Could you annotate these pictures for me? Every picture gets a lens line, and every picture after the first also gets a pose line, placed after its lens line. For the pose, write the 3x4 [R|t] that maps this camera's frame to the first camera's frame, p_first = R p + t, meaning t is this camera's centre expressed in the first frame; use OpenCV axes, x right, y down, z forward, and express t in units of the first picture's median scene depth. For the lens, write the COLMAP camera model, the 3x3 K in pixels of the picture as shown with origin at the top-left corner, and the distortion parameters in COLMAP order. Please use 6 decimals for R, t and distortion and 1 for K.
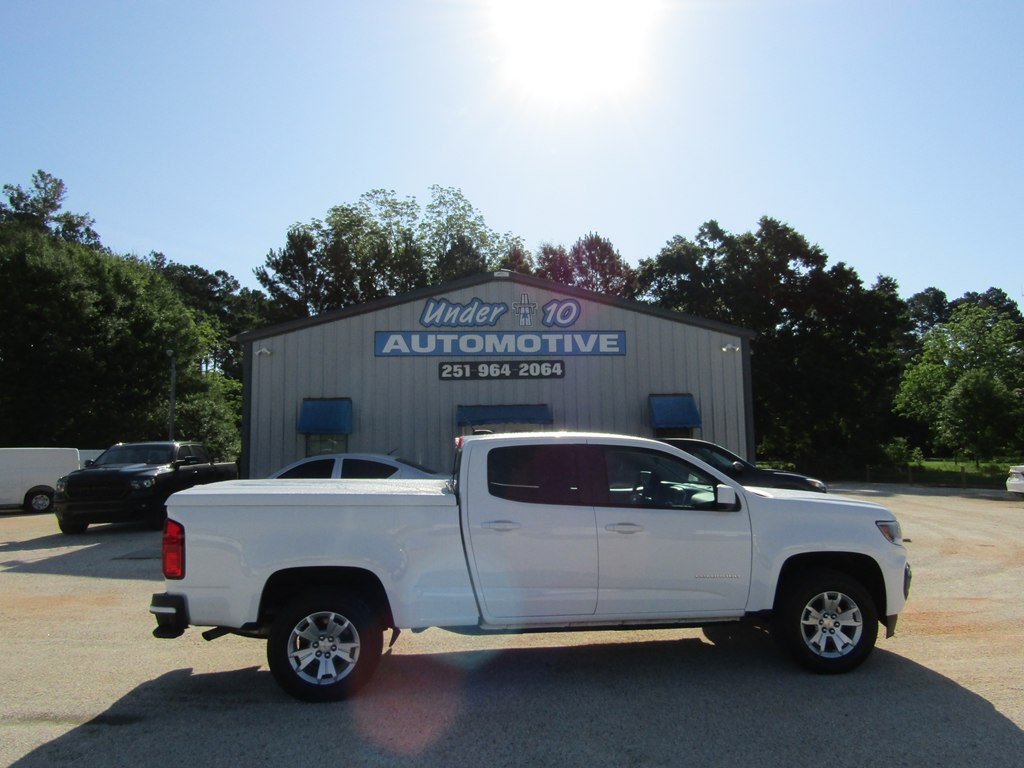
lens RADIAL K [[721.2, 0, 510.3], [0, 721.2, 388.0], [0, 0, 1]] dist [-0.011730, 0.002896]
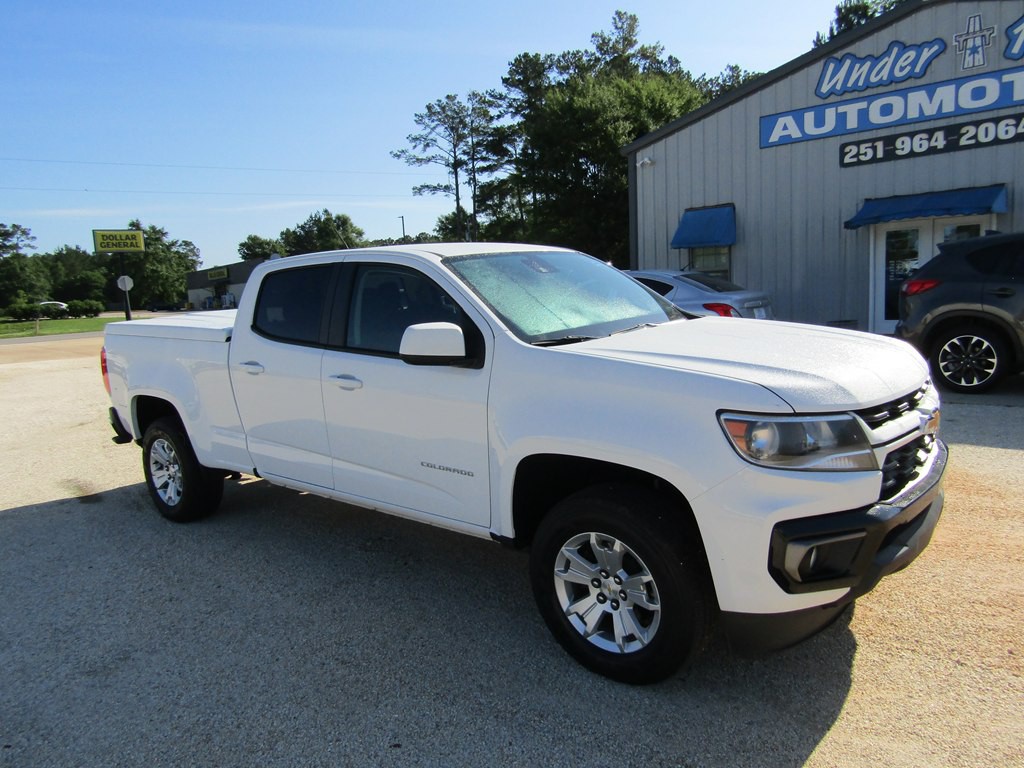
lens RADIAL K [[721.2, 0, 514.7], [0, 721.2, 383.1], [0, 0, 1]] dist [-0.011730, 0.002896]
pose [[0.693826, 0.077201, -0.715992, 0.225436], [0.102697, 0.973468, 0.204481, 0.019820], [0.712782, -0.215405, 0.667490, 0.187638]]
